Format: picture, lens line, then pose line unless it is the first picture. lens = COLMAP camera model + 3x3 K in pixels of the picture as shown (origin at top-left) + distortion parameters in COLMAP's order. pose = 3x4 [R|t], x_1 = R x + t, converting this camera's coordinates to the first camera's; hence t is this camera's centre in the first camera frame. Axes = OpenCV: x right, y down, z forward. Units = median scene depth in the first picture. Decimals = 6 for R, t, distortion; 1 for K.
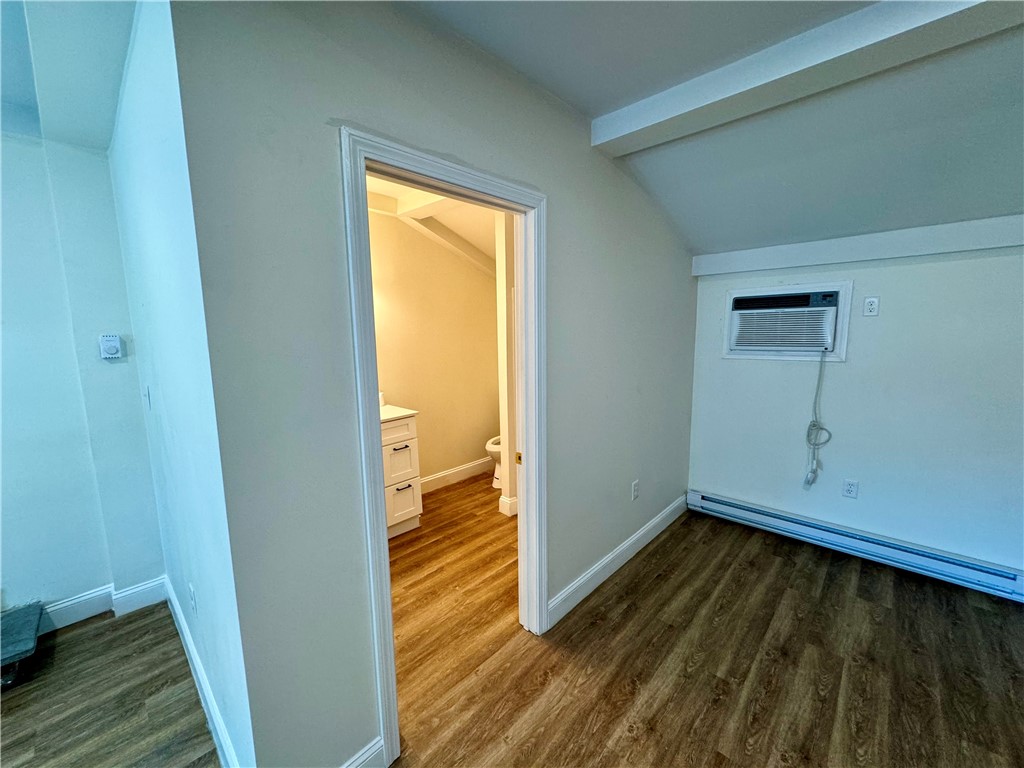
lens RADIAL K [[409.7, 0, 516.9], [0, 409.7, 383.1], [0, 0, 1]] dist [-0.003533, 0.000881]
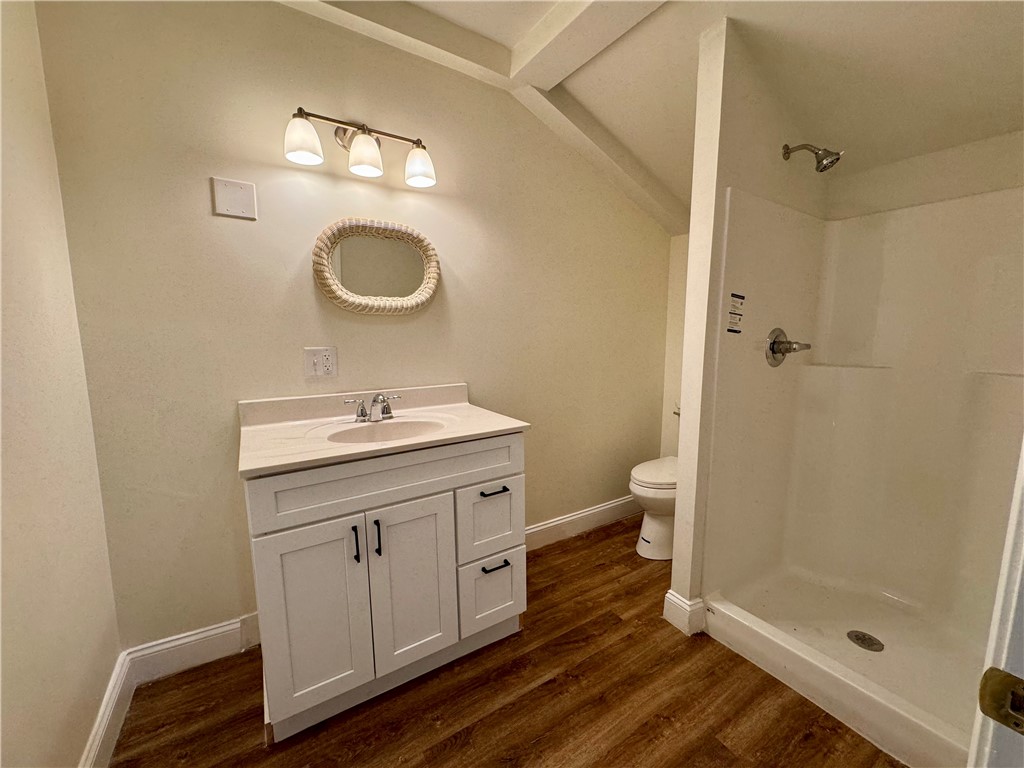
lens RADIAL K [[409.7, 0, 512.1], [0, 409.7, 385.9], [0, 0, 1]] dist [-0.003533, 0.000881]
pose [[0.968974, 0.053288, -0.241351, -0.125022], [-0.053818, 0.998541, 0.004400, 0.018343], [0.241234, 0.008725, 0.970428, 0.438111]]
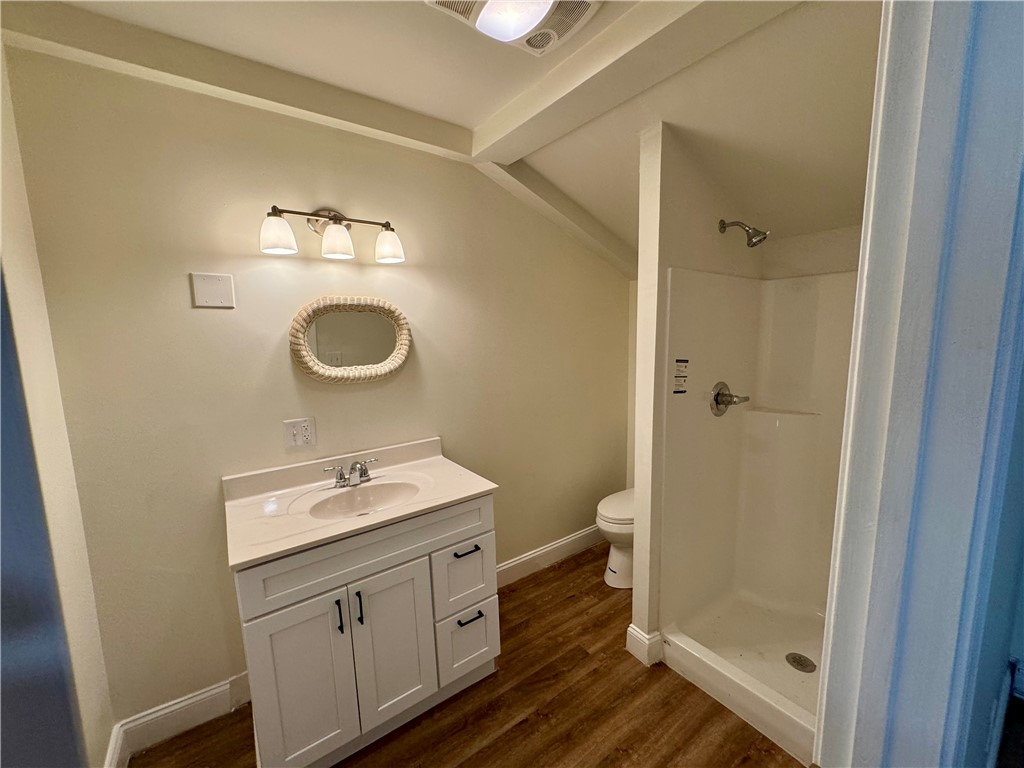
lens RADIAL K [[409.7, 0, 512.4], [0, 409.7, 385.6], [0, 0, 1]] dist [-0.003533, 0.000881]
pose [[0.981244, 0.025040, -0.191136, -0.103482], [-0.024936, 0.999685, 0.002949, -0.065452], [0.191149, 0.001872, 0.981559, 0.398352]]
